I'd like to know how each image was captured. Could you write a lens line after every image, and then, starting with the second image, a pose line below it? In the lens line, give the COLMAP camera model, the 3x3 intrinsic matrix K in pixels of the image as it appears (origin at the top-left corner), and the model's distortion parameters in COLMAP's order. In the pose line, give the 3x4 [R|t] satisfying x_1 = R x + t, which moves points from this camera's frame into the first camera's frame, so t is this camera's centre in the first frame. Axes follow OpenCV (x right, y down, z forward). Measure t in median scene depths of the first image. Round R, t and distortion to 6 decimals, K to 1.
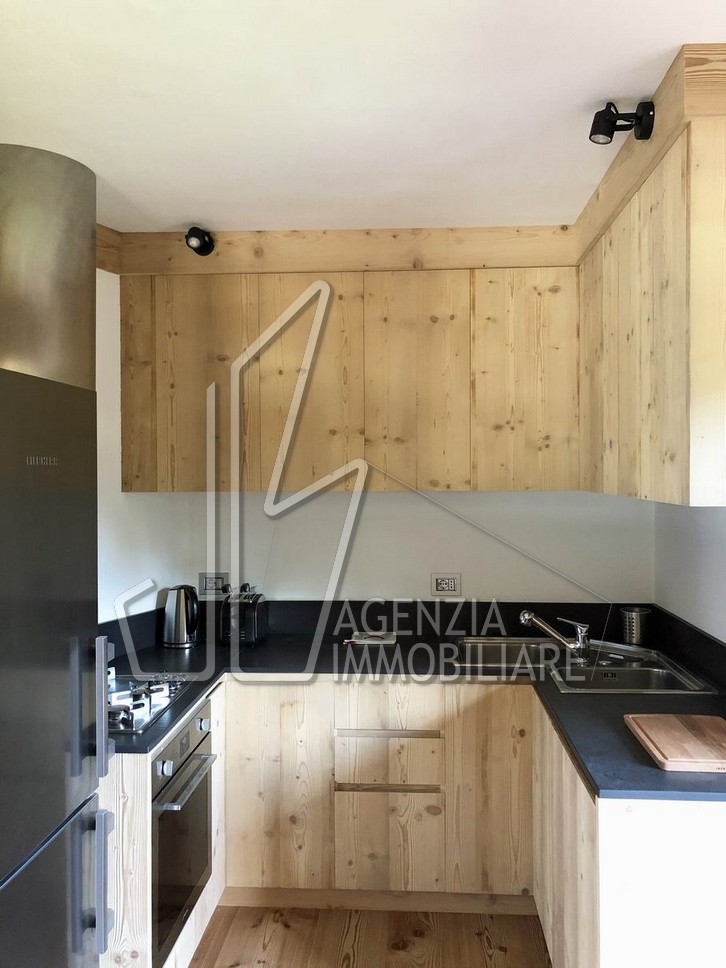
lens RADIAL K [[790.7, 0, 366.0], [0, 790.7, 475.7], [0, 0, 1]] dist [0.011082, -0.017456]
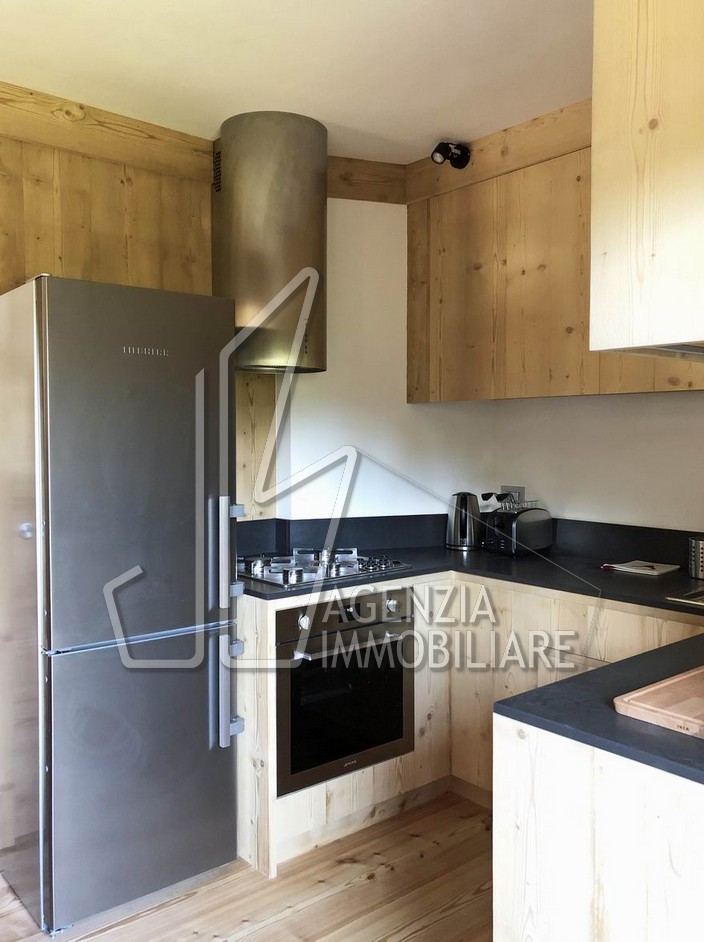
lens RADIAL K [[790.7, 0, 352.0], [0, 790.7, 471.0], [0, 0, 1]] dist [0.002896, -0.005406]
pose [[0.682289, 0.035029, -0.730243, 0.456739], [-0.003976, 0.999014, 0.044207, 0.067553], [0.731072, -0.027259, 0.681756, 0.189061]]
